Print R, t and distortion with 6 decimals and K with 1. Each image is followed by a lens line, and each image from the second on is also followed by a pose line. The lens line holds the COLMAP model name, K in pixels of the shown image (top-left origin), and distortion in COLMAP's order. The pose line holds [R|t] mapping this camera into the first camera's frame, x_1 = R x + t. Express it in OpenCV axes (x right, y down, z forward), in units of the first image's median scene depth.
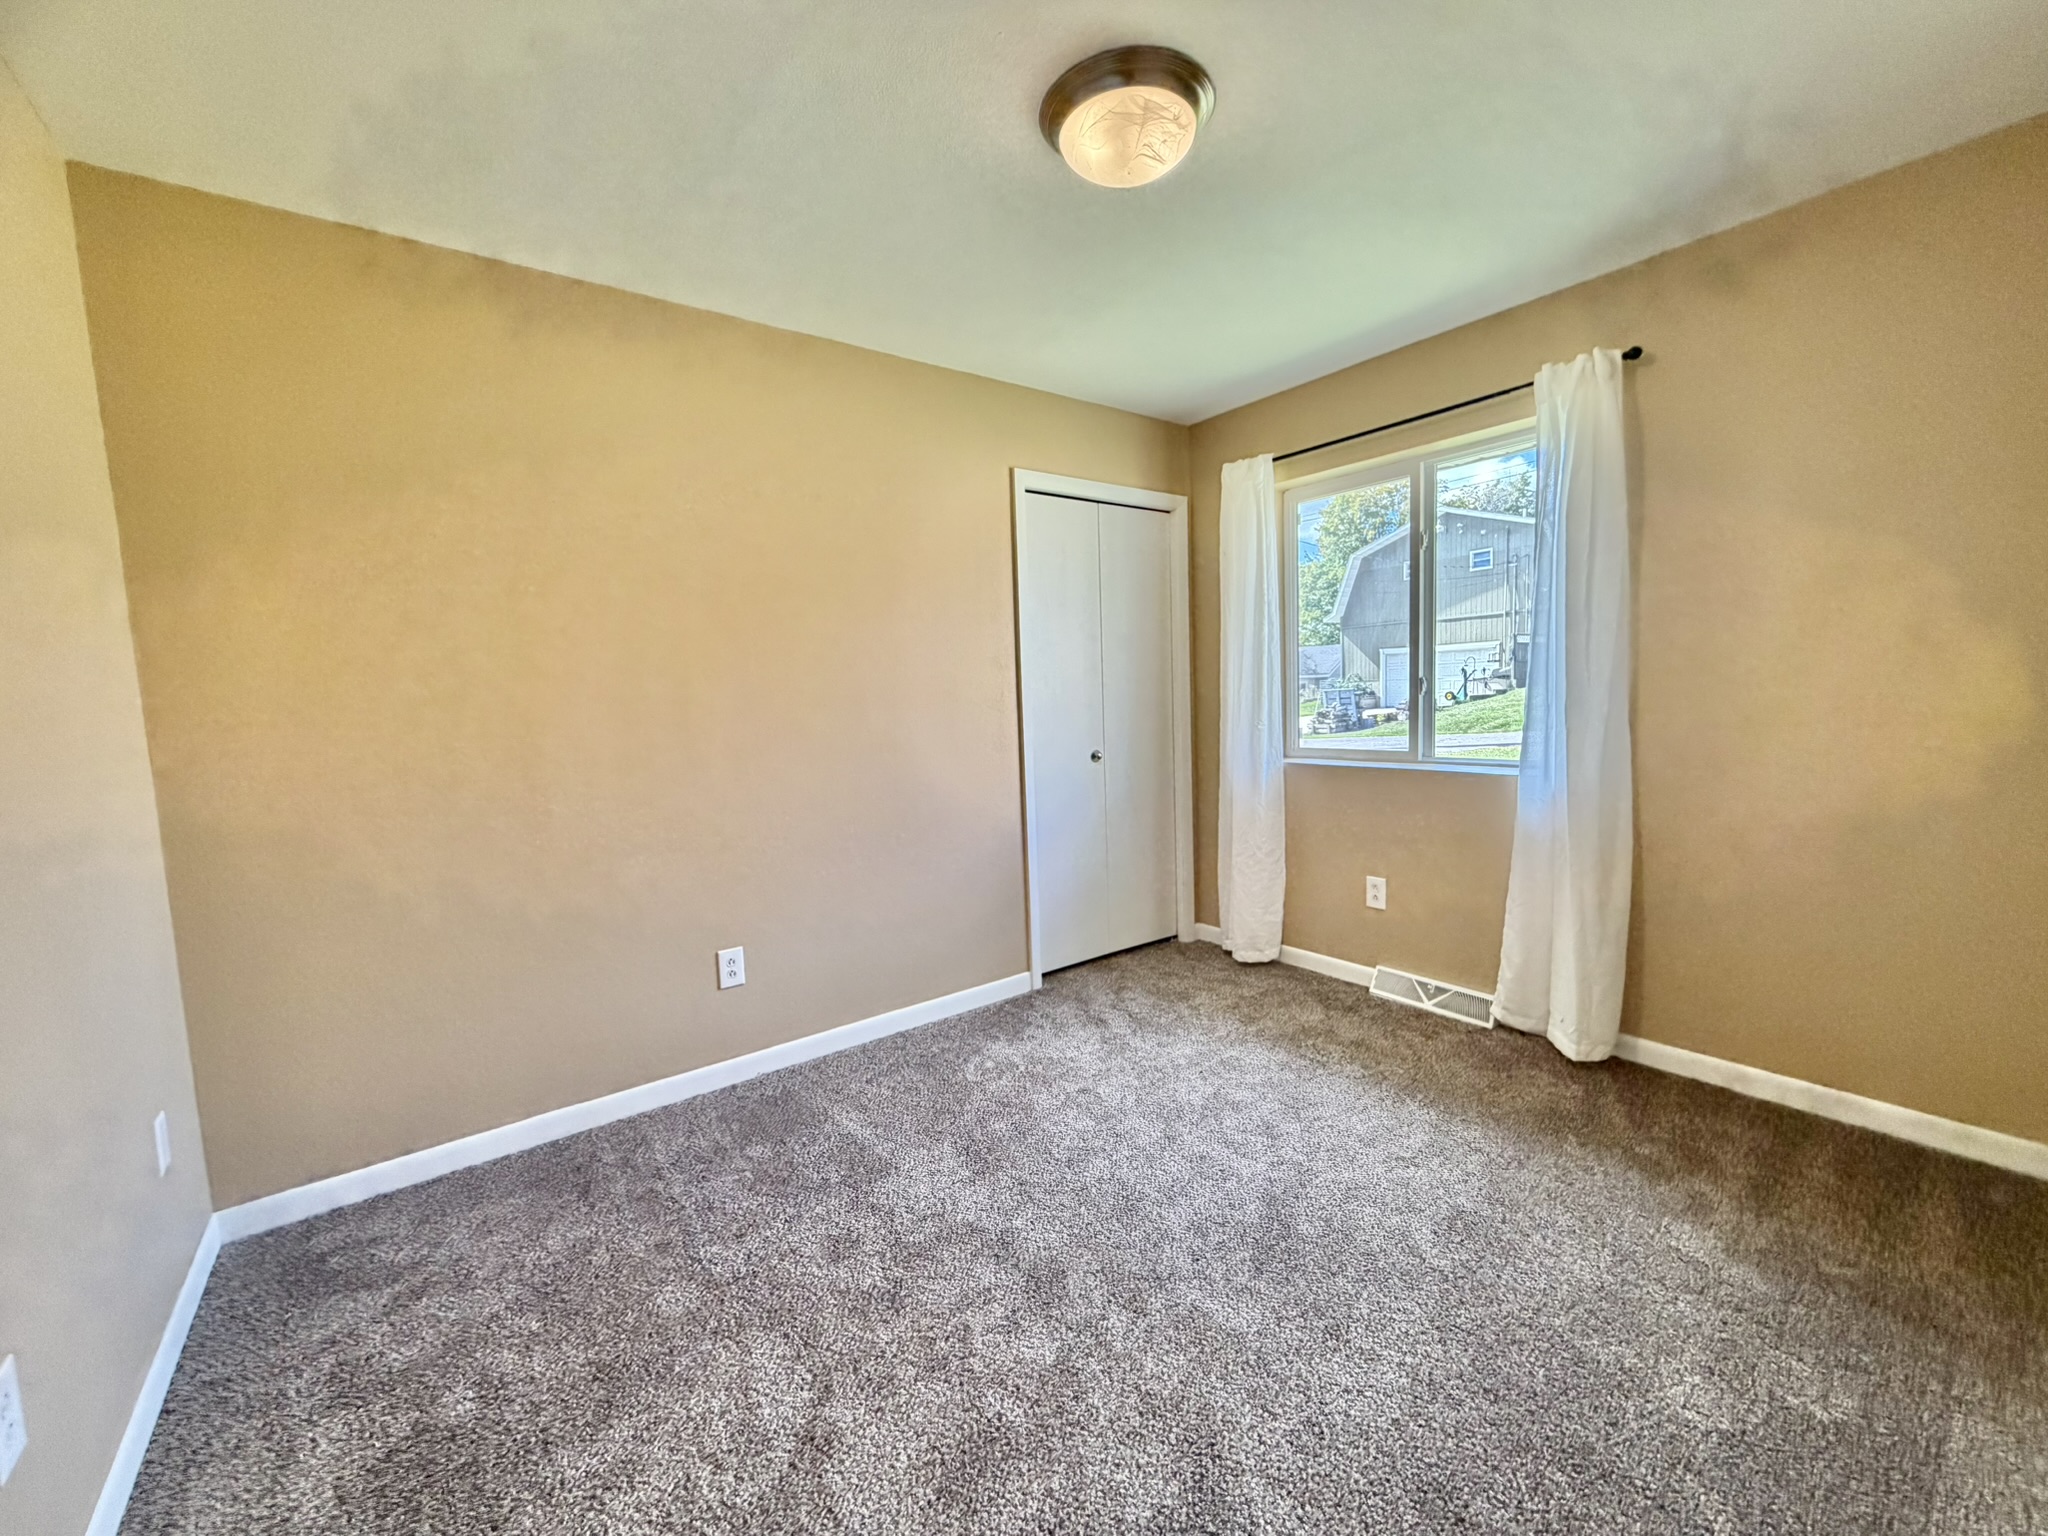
lens RADIAL K [[816.8, 0, 1020.1], [0, 816.8, 768.5], [0, 0, 1]] dist [0.001740, -0.000196]
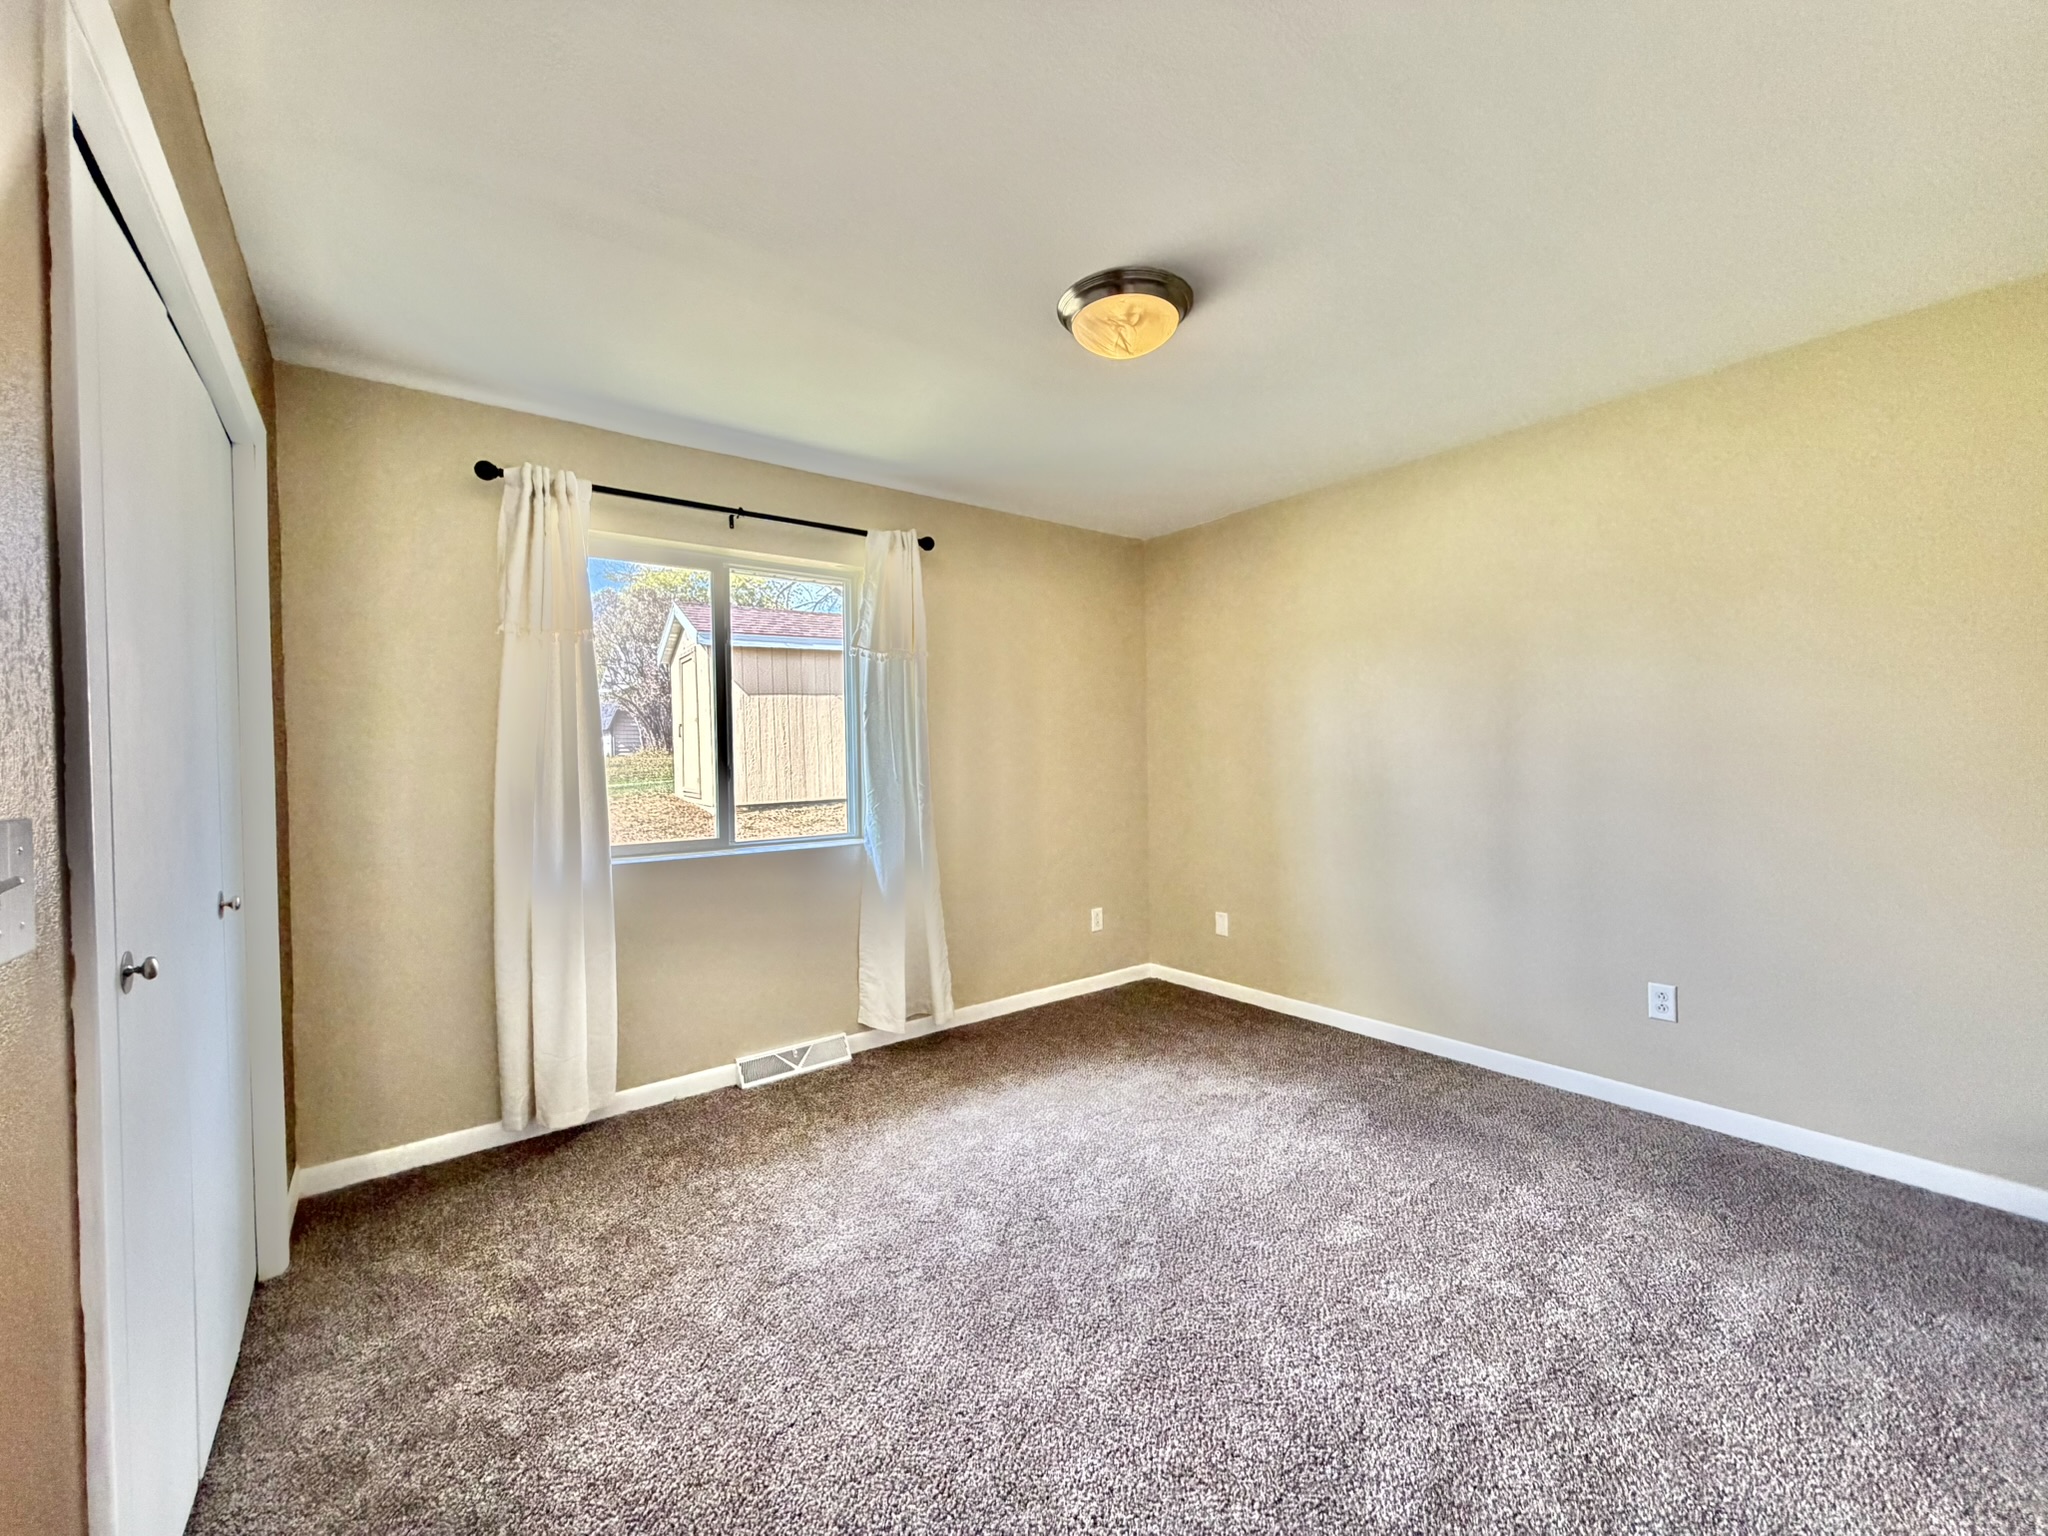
lens RADIAL K [[816.8, 0, 1020.1], [0, 816.8, 768.5], [0, 0, 1]] dist [0.001740, -0.000196]
pose [[-0.021472, 0.013645, 0.999676, -0.563587], [0.101534, 0.994767, -0.011397, -0.058802], [-0.994600, 0.101257, -0.022745, 0.677202]]
